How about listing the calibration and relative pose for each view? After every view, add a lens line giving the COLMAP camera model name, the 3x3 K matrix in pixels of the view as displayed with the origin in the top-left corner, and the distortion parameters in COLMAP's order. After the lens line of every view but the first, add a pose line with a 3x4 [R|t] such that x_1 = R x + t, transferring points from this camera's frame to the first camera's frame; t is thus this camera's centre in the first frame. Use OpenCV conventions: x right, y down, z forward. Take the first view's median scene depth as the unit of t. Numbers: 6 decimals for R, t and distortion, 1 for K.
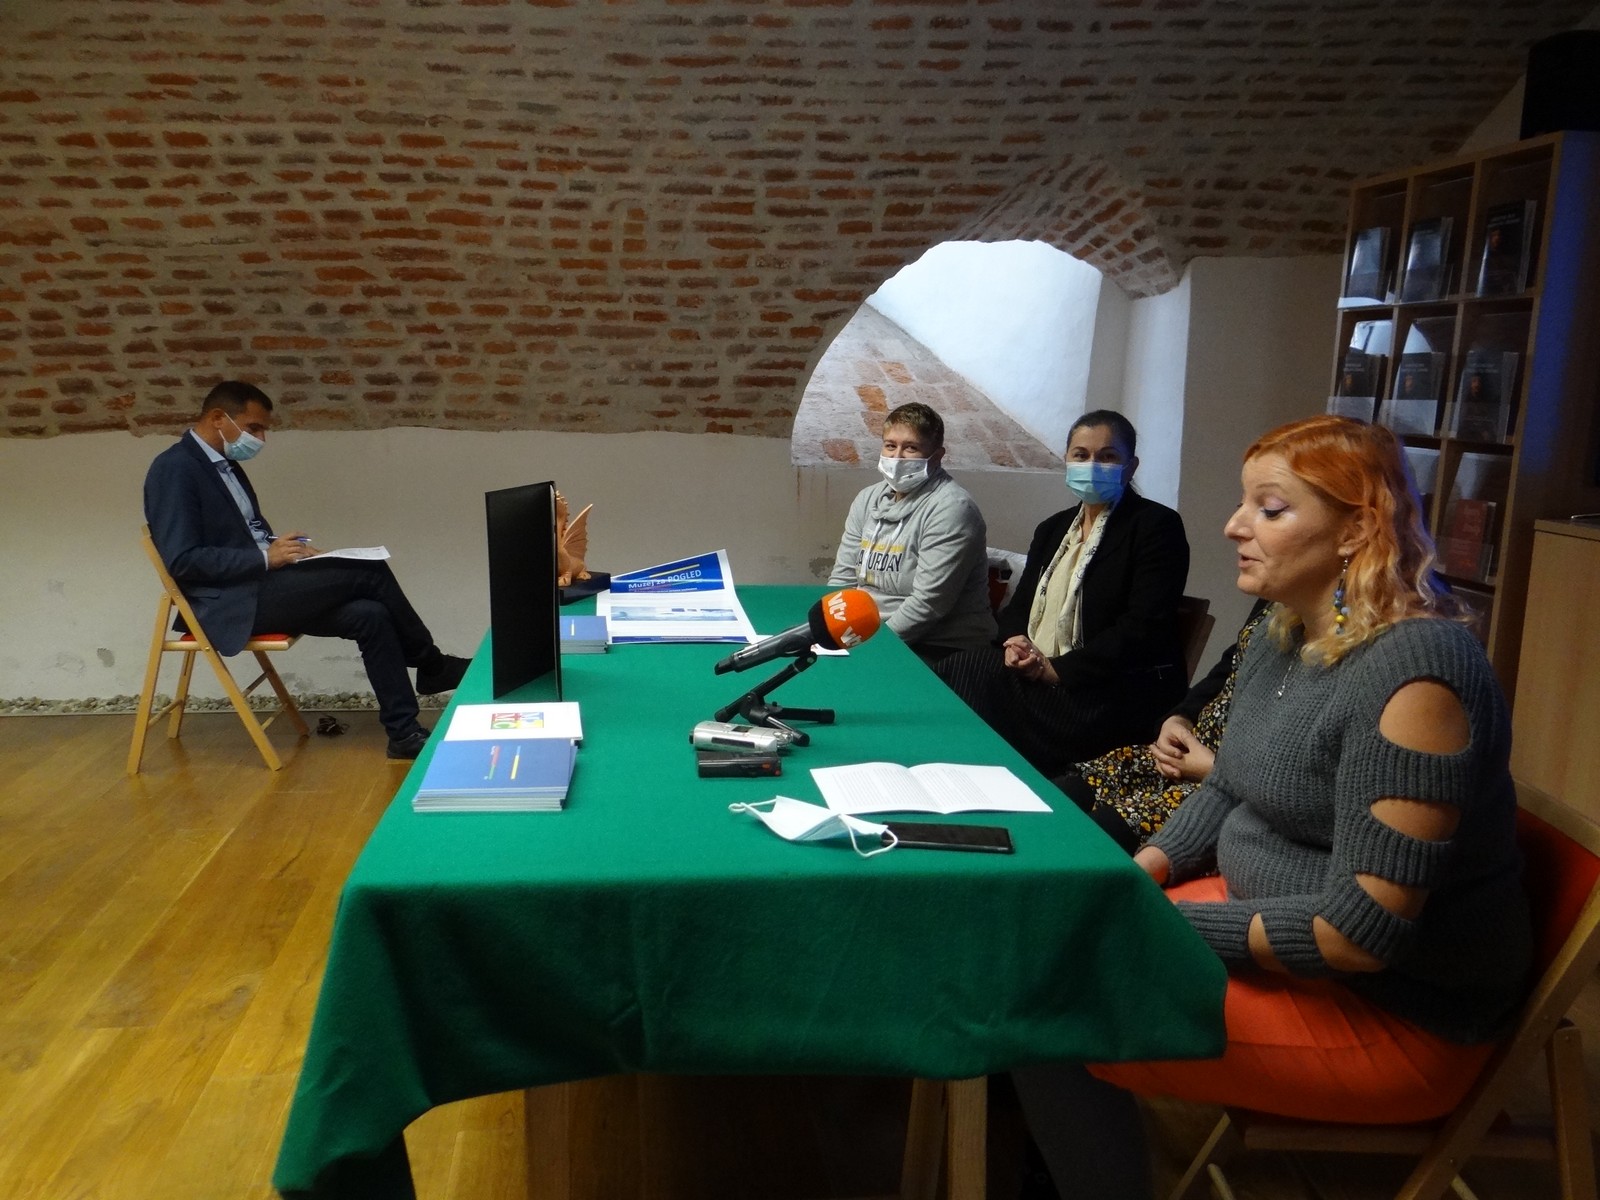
lens RADIAL K [[1245.8, 0, 800.0], [0, 1245.8, 600.0], [0, 0, 1]] dist [0.008153, -0.006369]
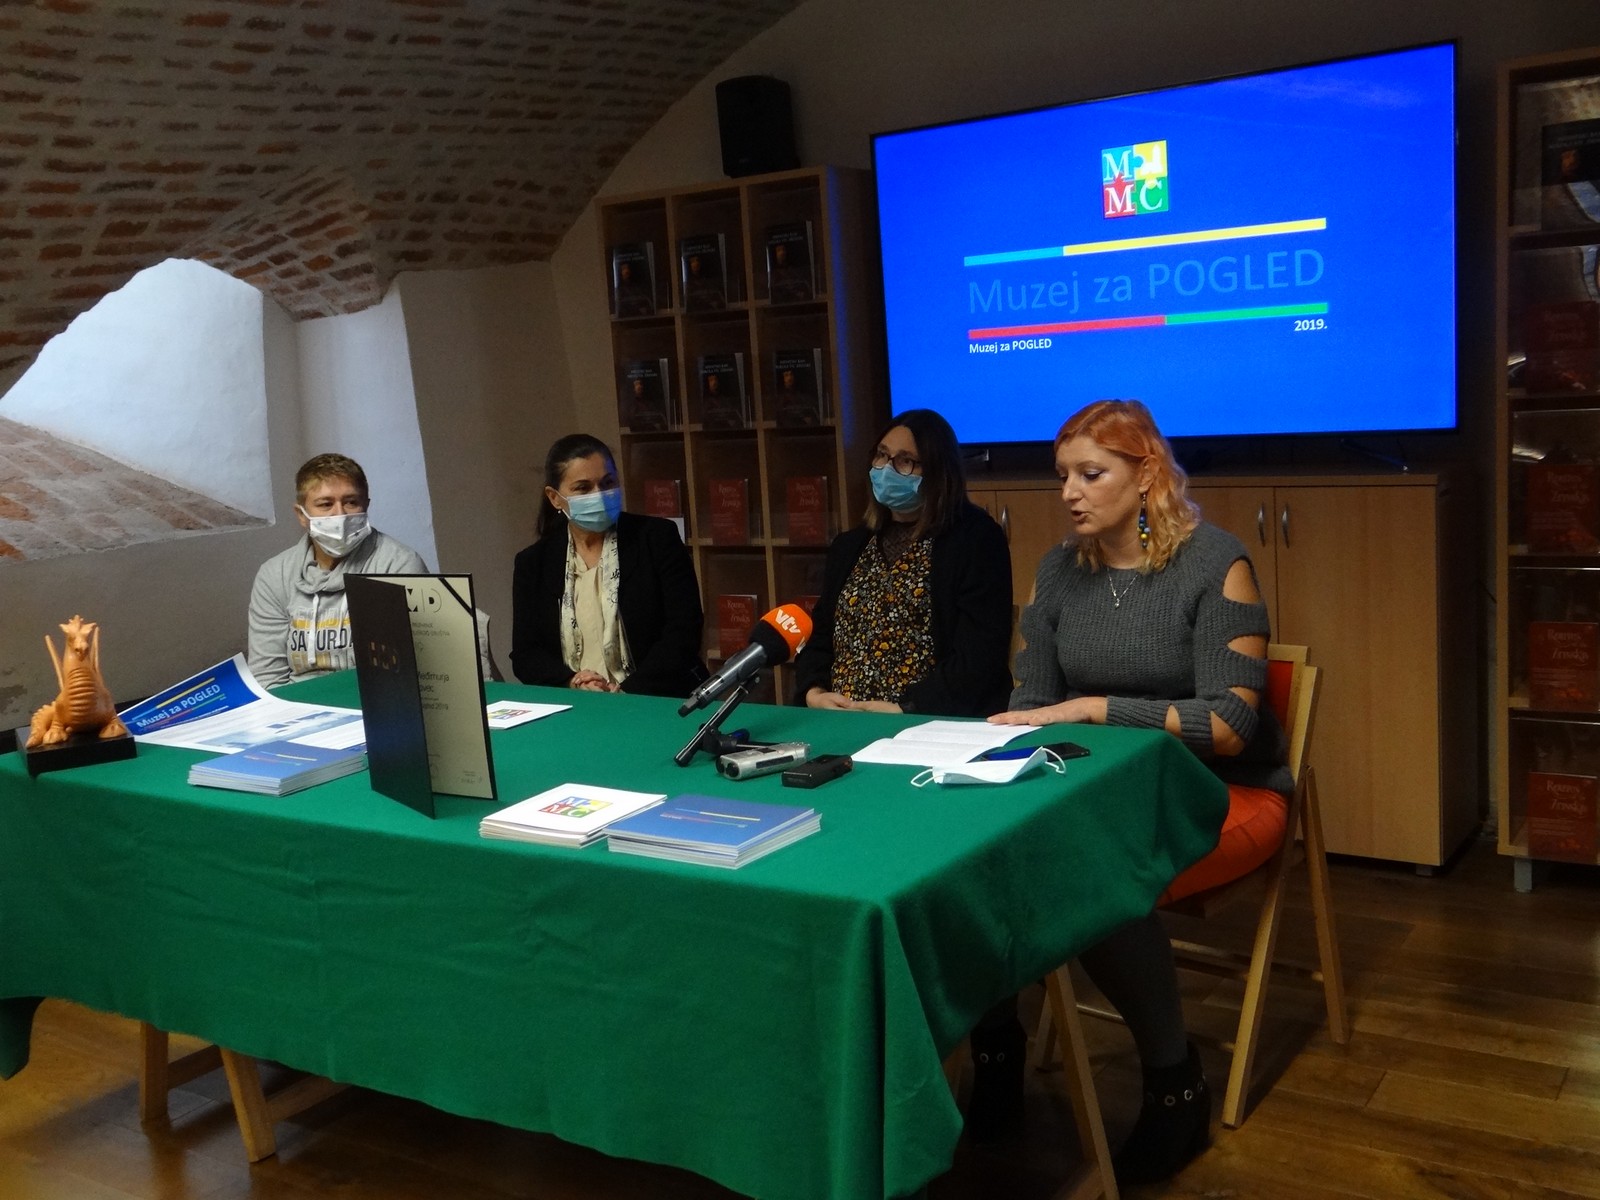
lens RADIAL K [[1542.3, 0, 800.0], [0, 1542.3, 600.0], [0, 0, 1]] dist [-0.011805, 0.009813]
pose [[0.661446, -0.190616, 0.725365, -0.403845], [0.222780, 0.973445, 0.052659, -0.034394], [-0.716141, 0.126766, 0.686347, 0.032800]]
